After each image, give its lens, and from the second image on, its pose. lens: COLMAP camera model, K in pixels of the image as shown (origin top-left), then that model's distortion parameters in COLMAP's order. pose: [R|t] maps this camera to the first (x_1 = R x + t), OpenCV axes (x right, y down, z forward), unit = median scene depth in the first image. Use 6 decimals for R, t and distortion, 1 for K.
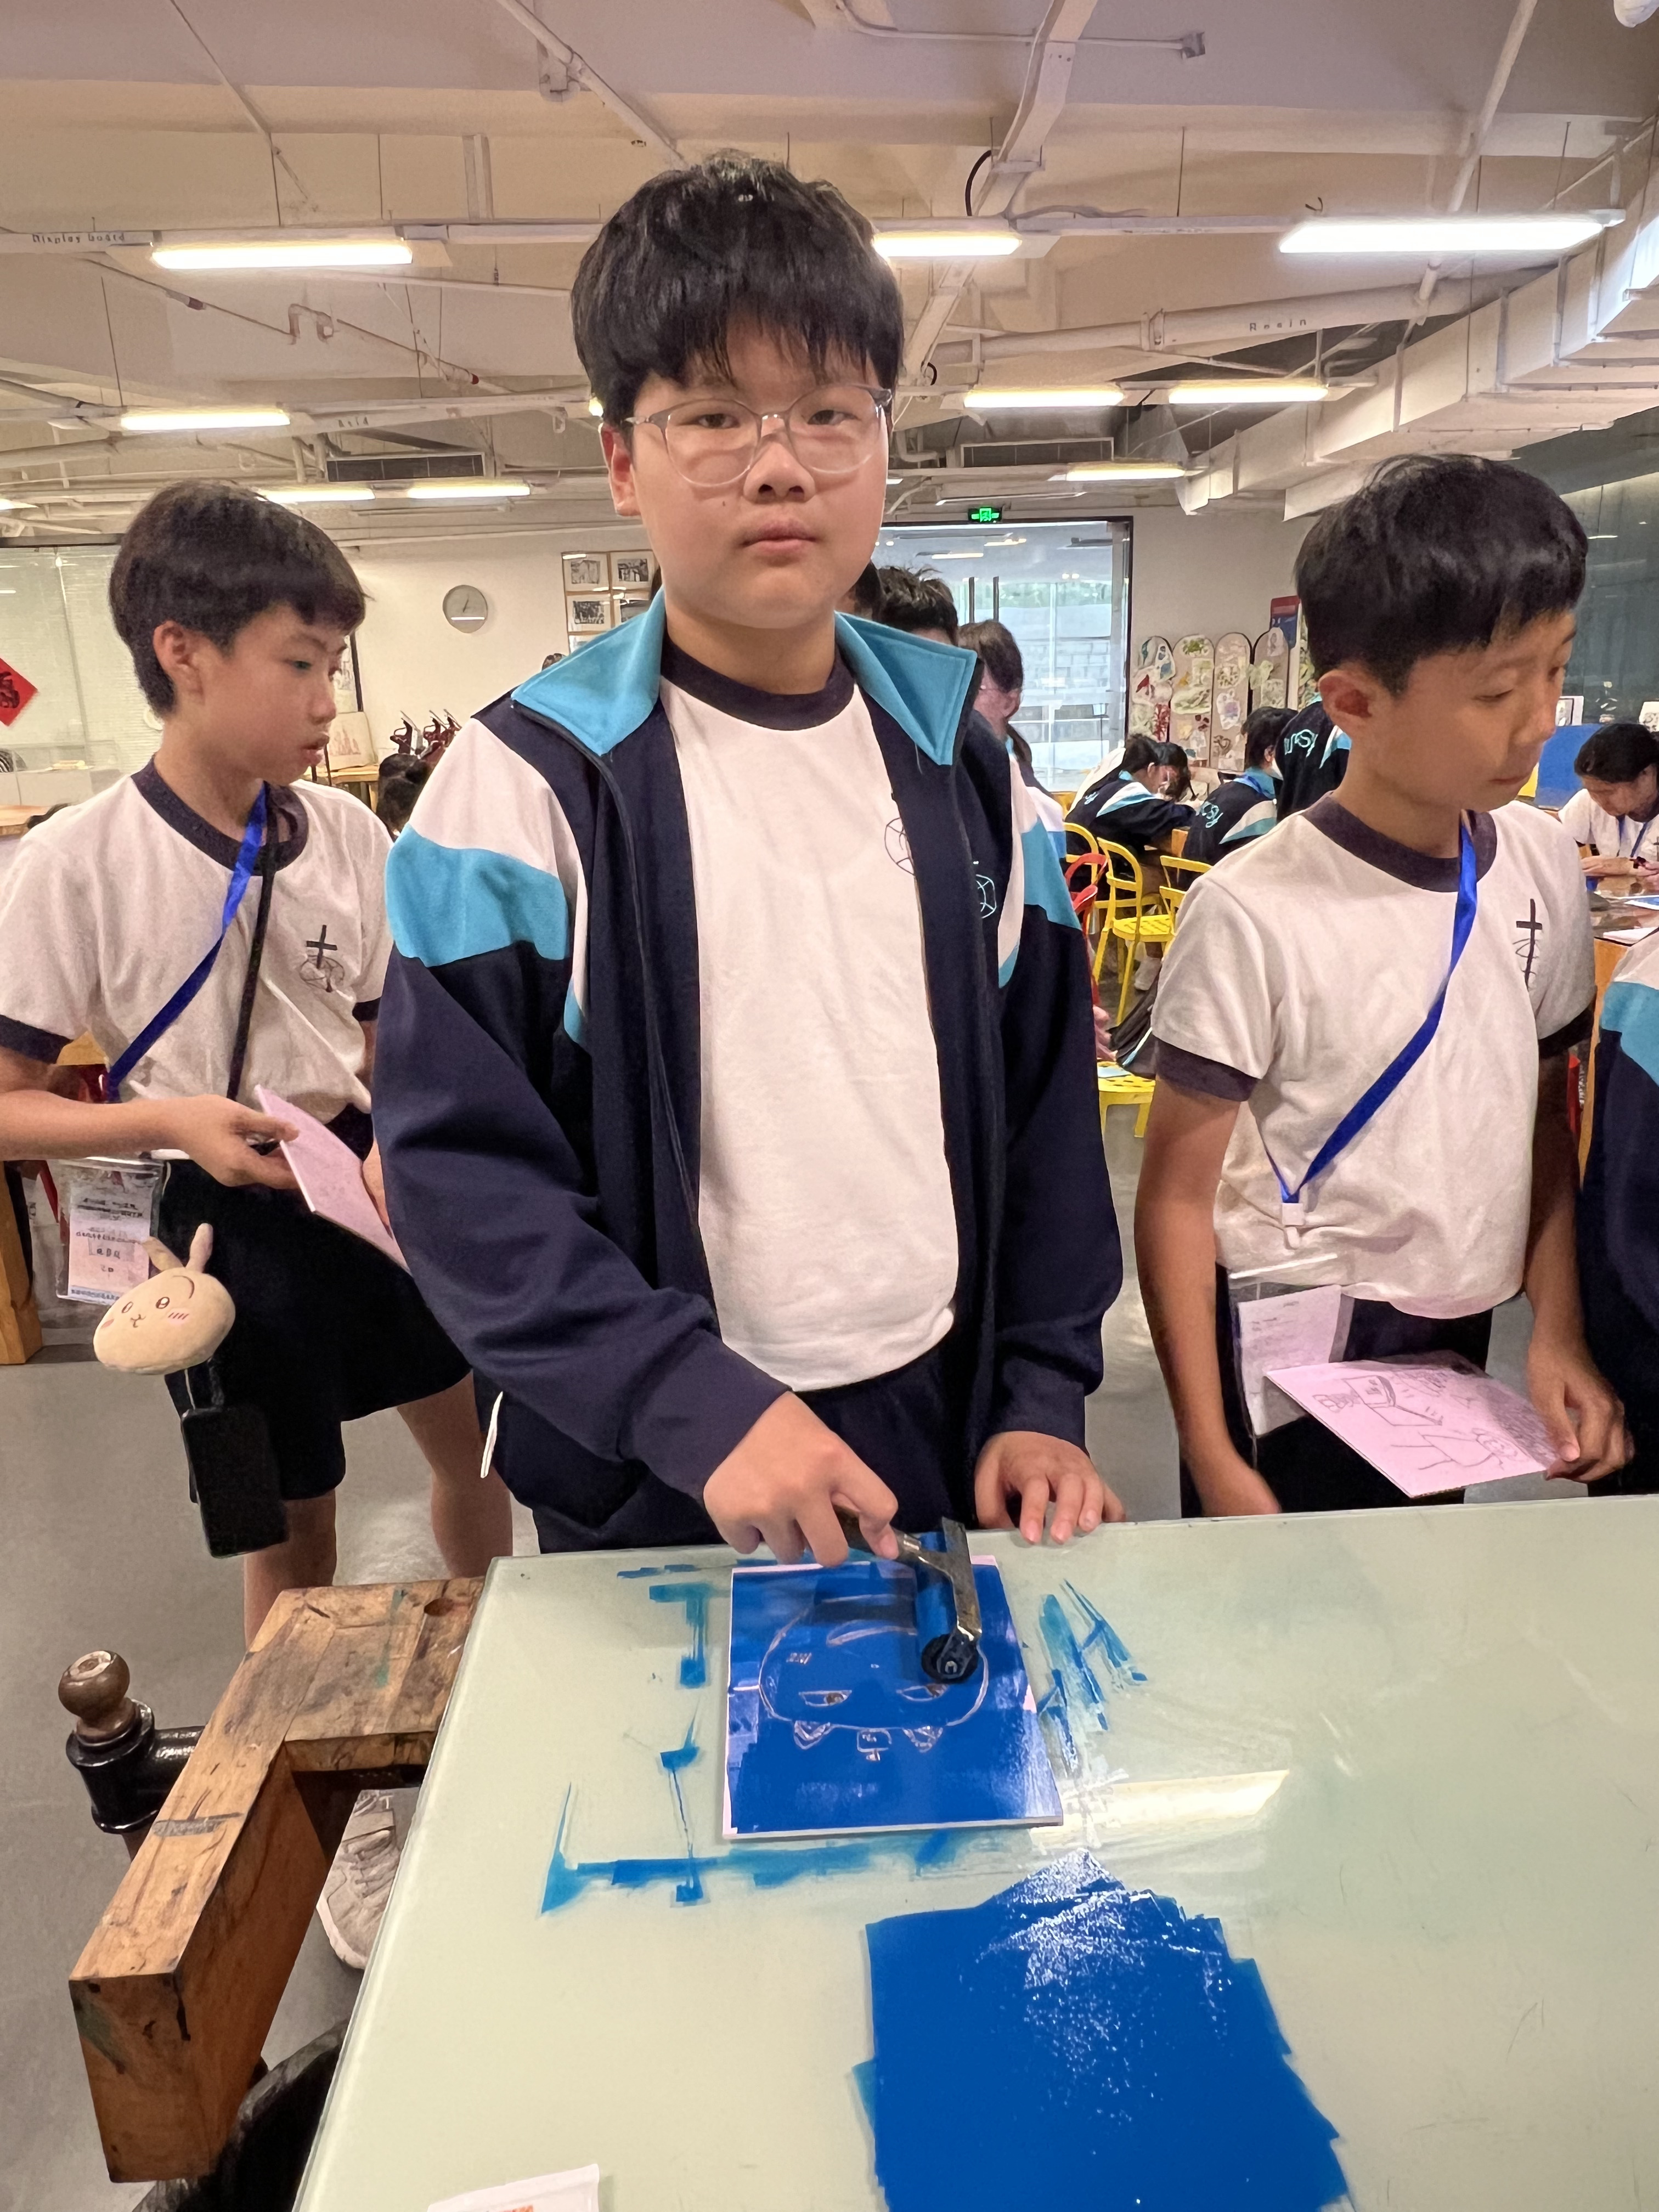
lens RADIAL K [[1464.2, 0, 834.5], [0, 1464.2, 1052.7], [0, 0, 1]] dist [-0.004914, -0.002875]
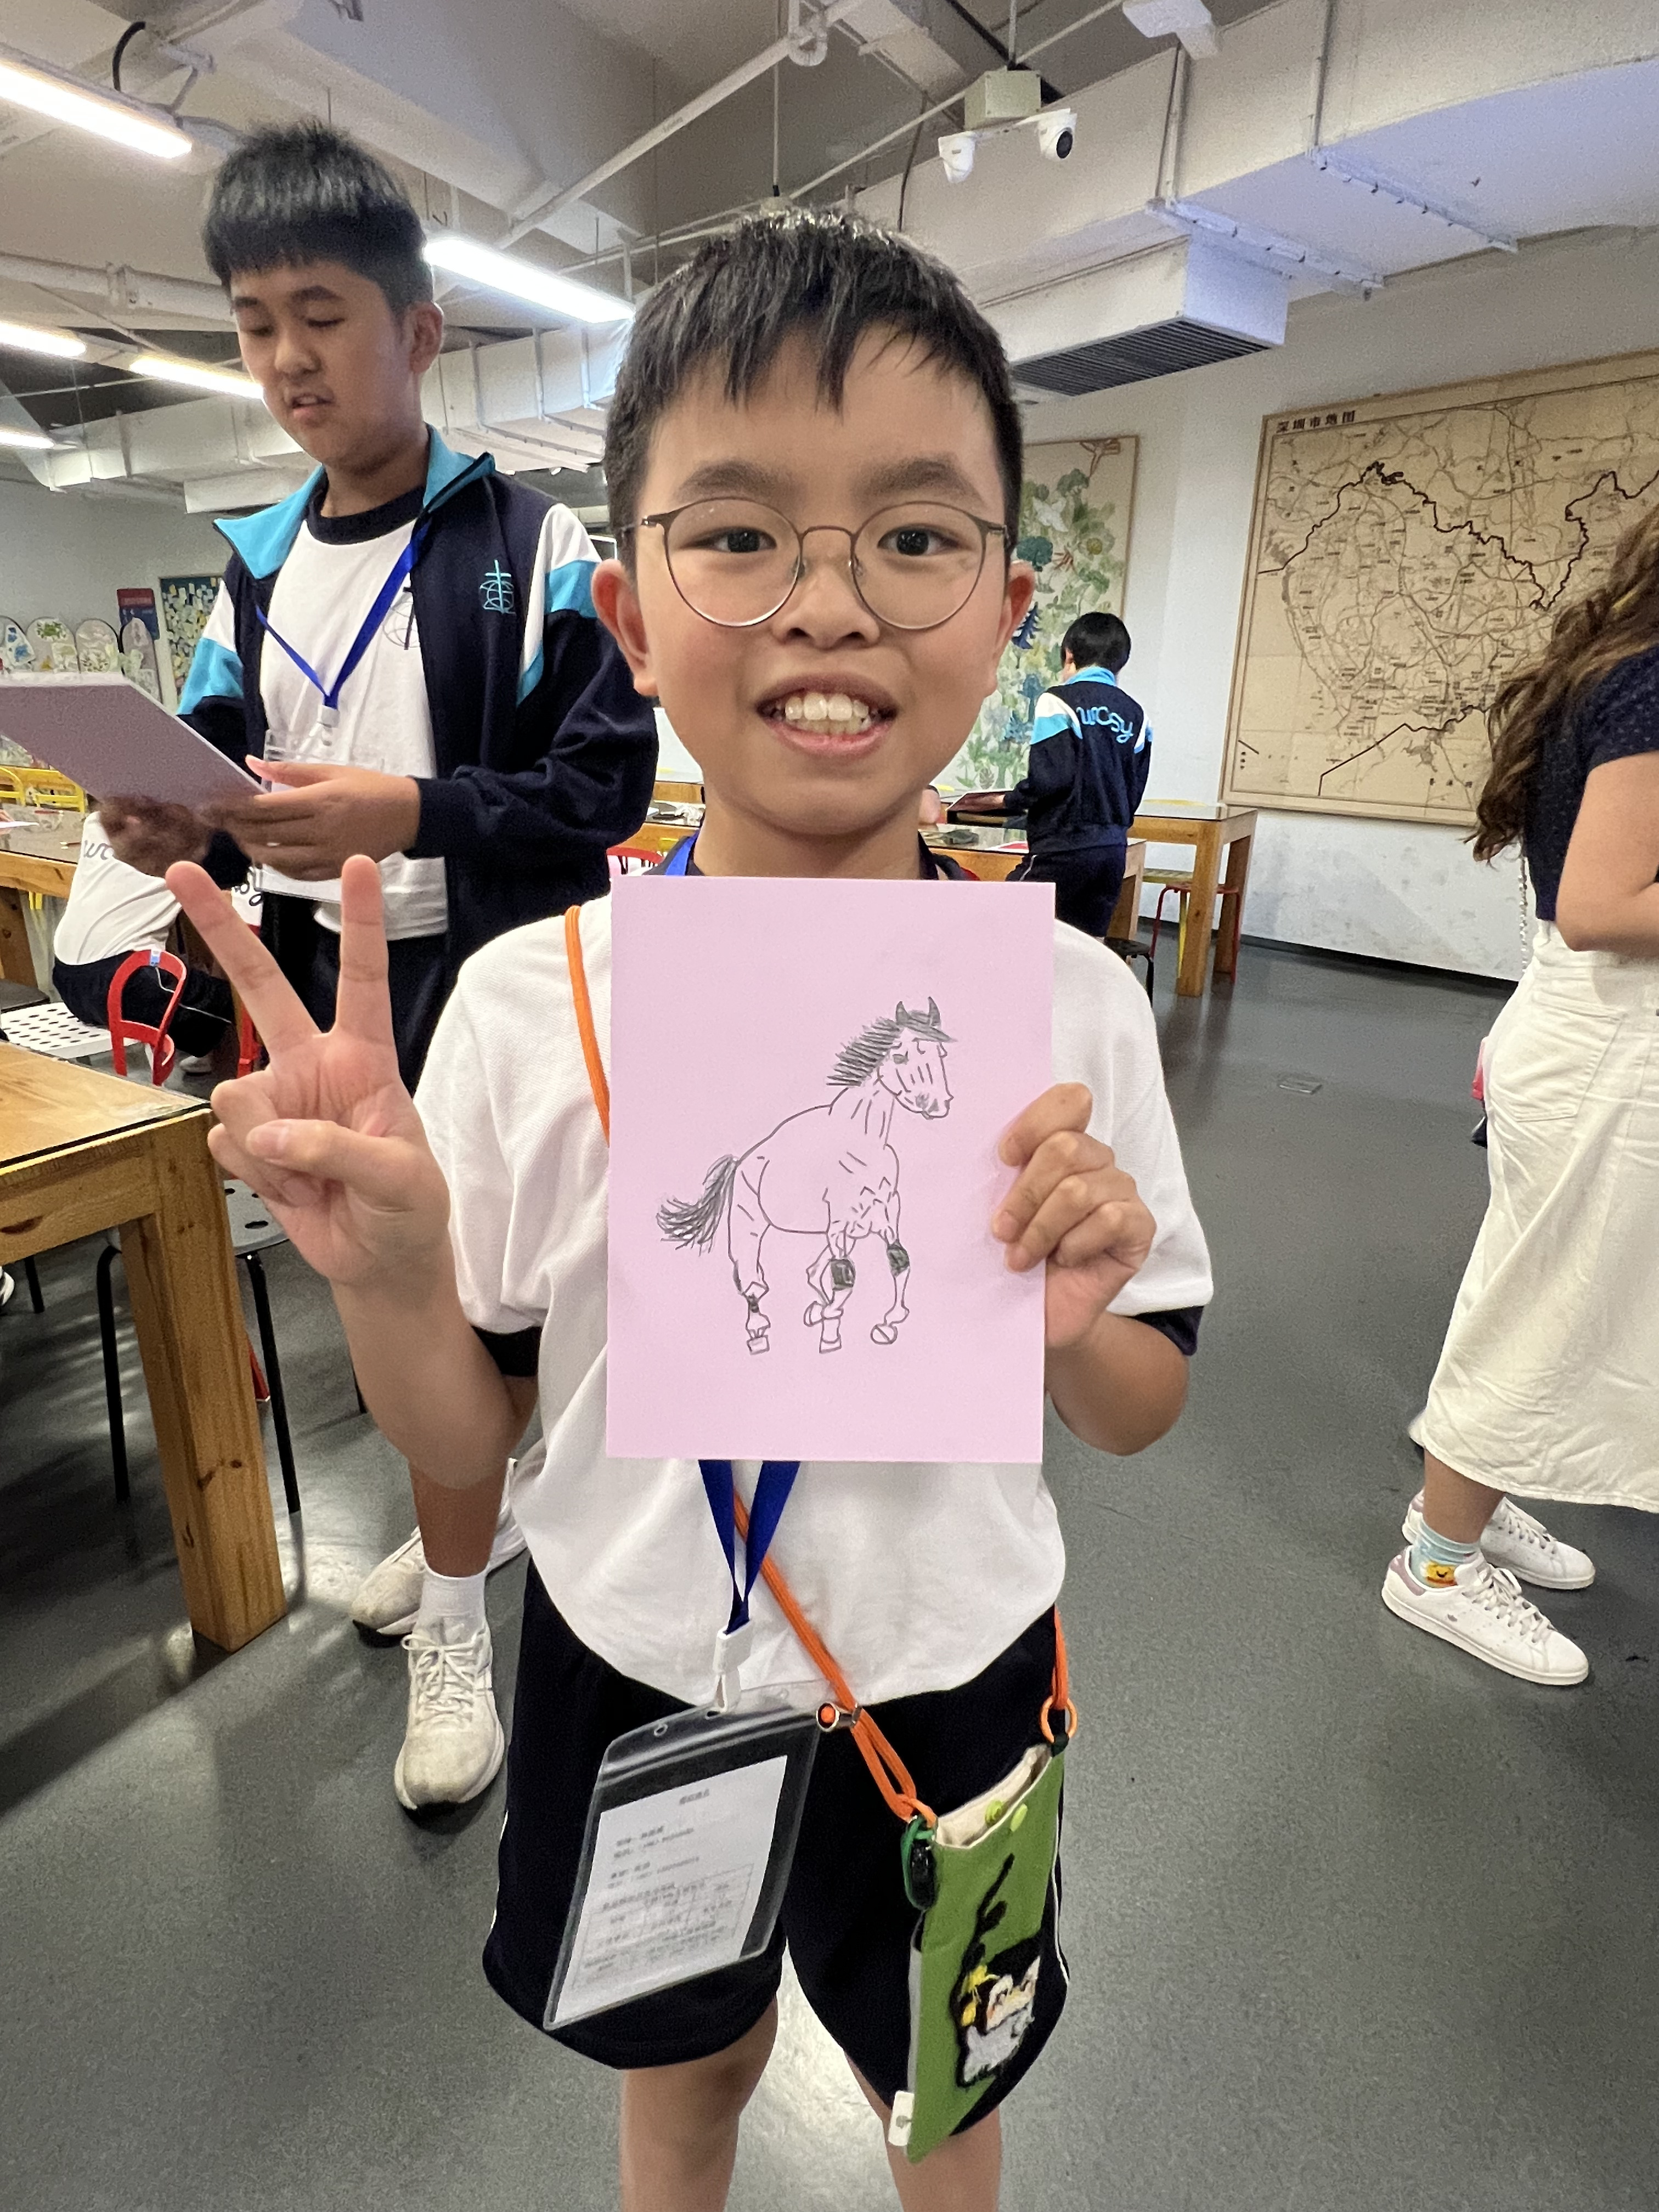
lens RADIAL K [[1195.7, 0, 806.9], [0, 1195.7, 1104.7], [0, 0, 1]] dist [-0.004721, 0.000833]
pose [[0.596854, -0.220704, 0.771398, -0.164877], [0.153350, 0.975079, 0.160327, -0.016606], [-0.787559, 0.022602, 0.615825, 0.118604]]
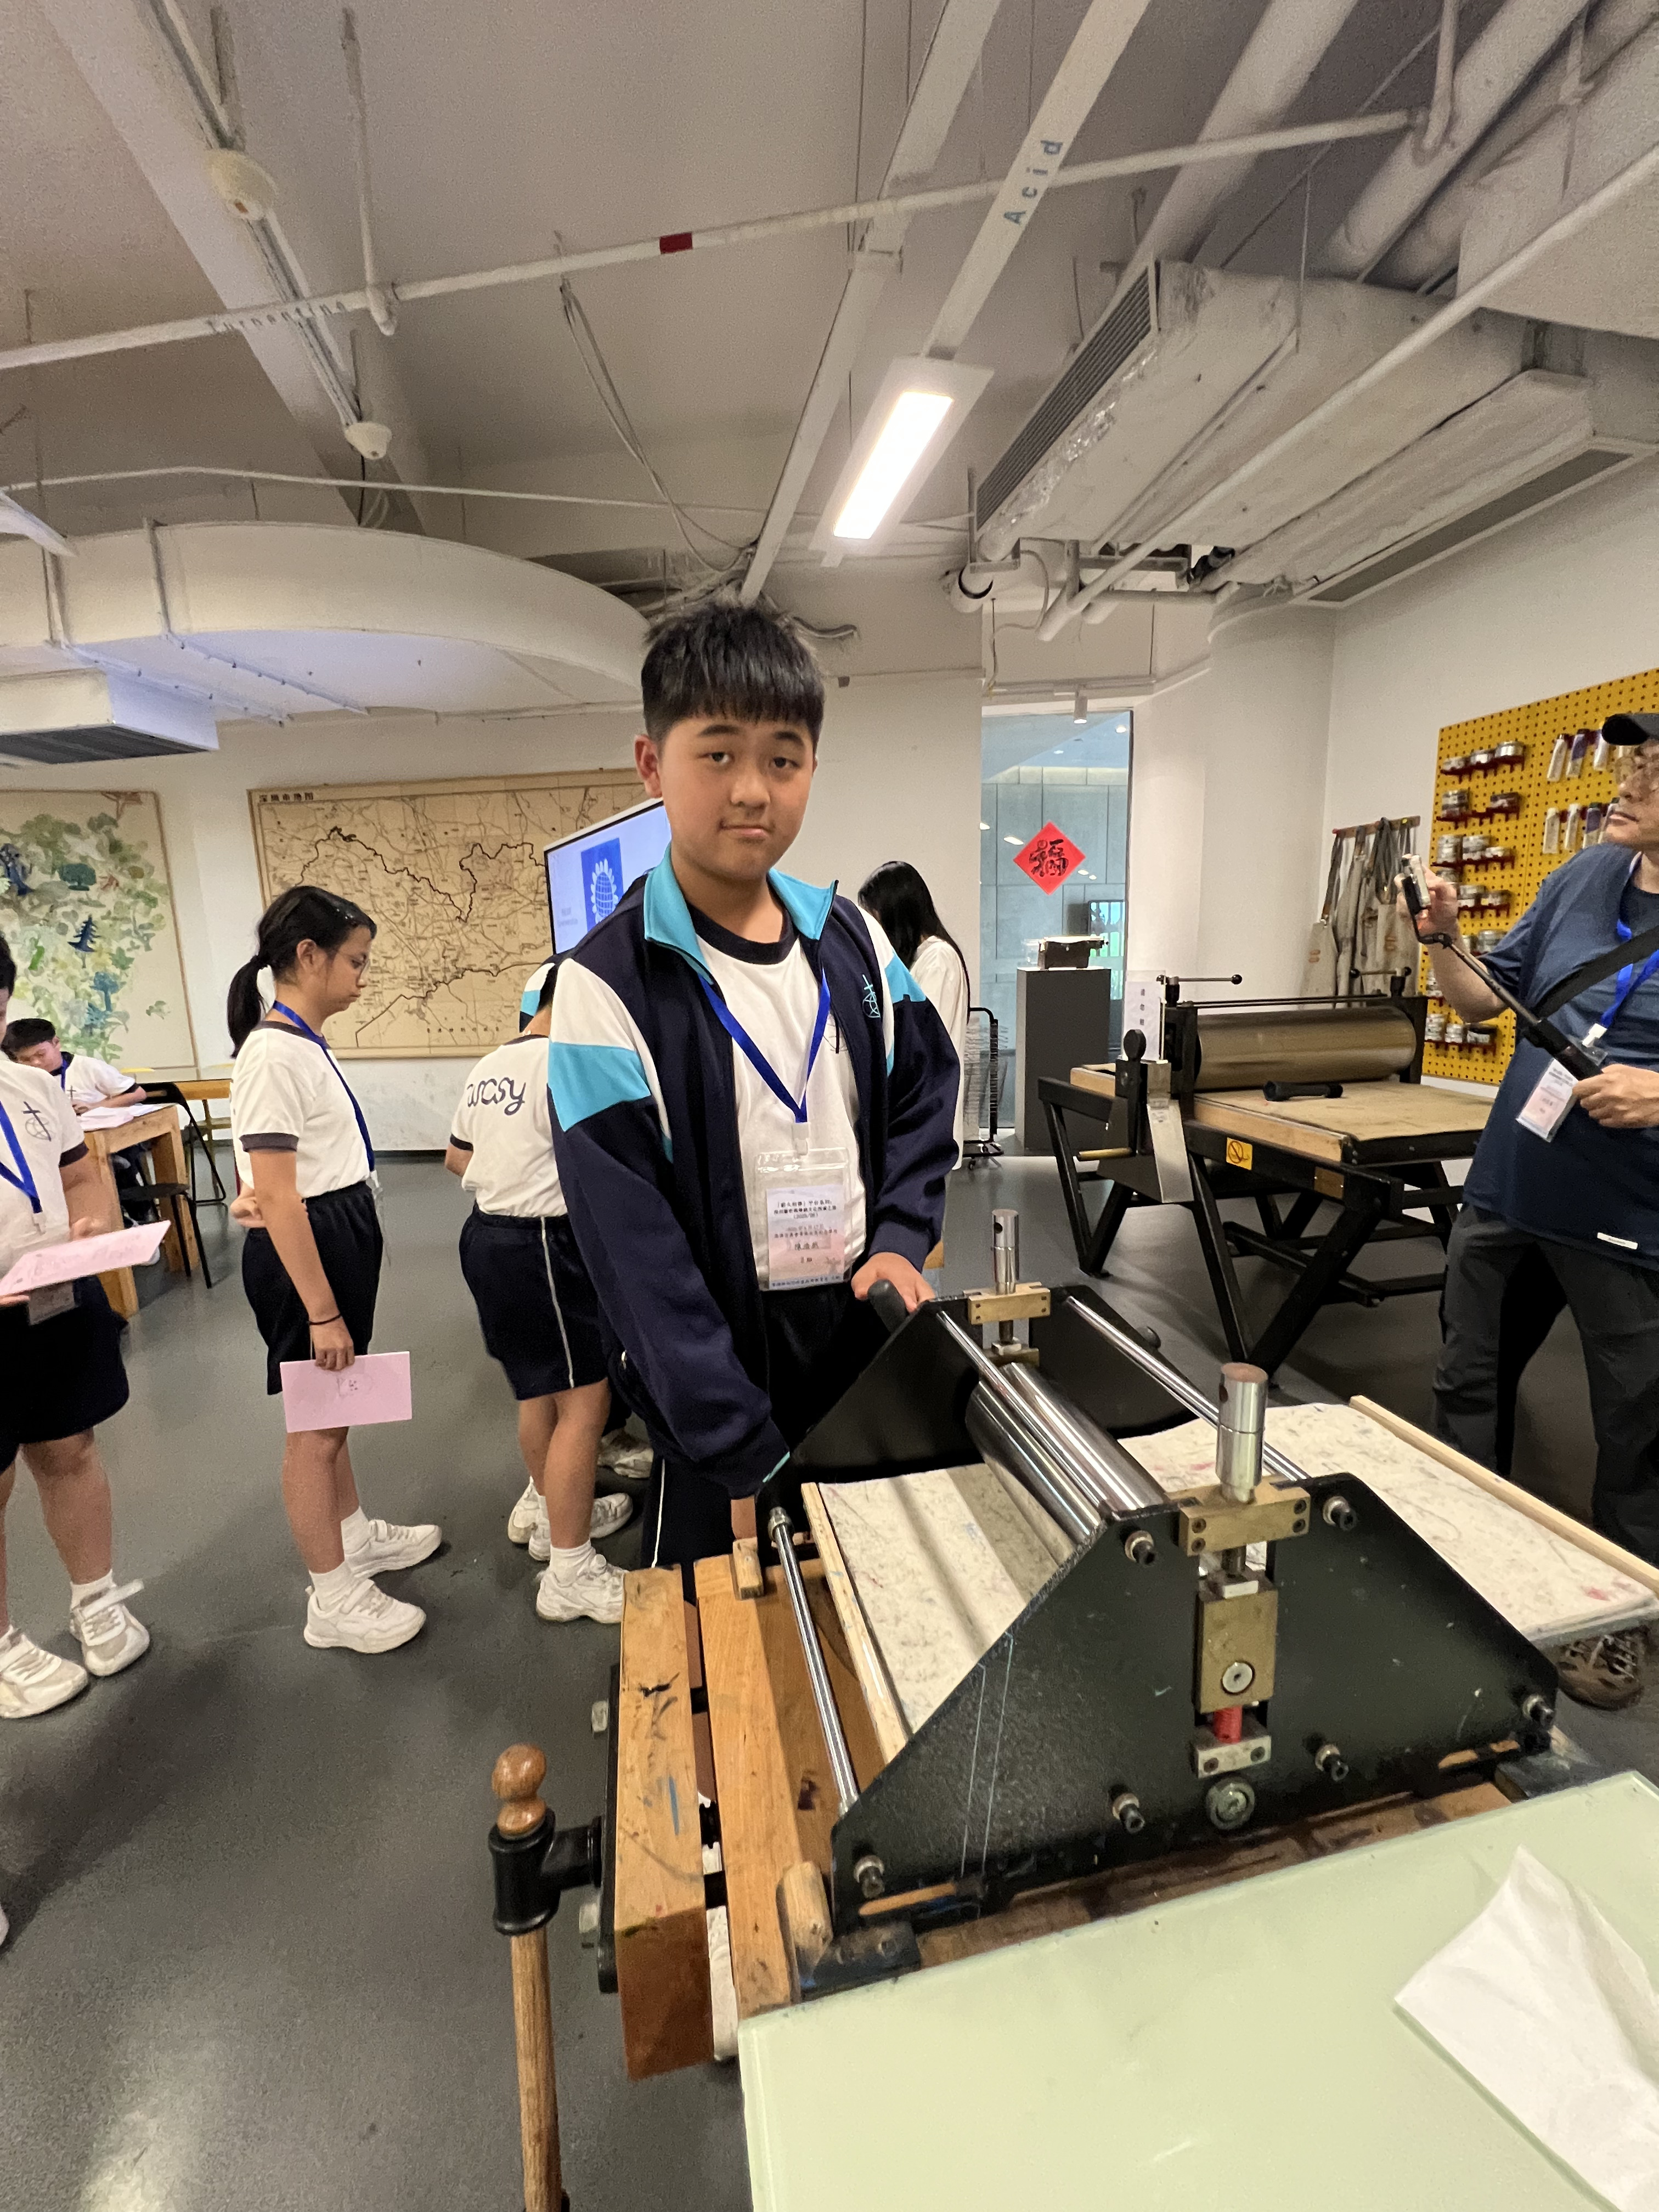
lens RADIAL K [[884.5, 0, 826.4], [0, 884.5, 1106.3], [0, 0, 1]] dist [-0.001701, 0.000317]
pose [[-0.140455, -0.134073, 0.980967, -0.177214], [0.267622, 0.948766, 0.167991, -0.010015], [-0.953232, 0.286123, -0.097378, 0.051792]]
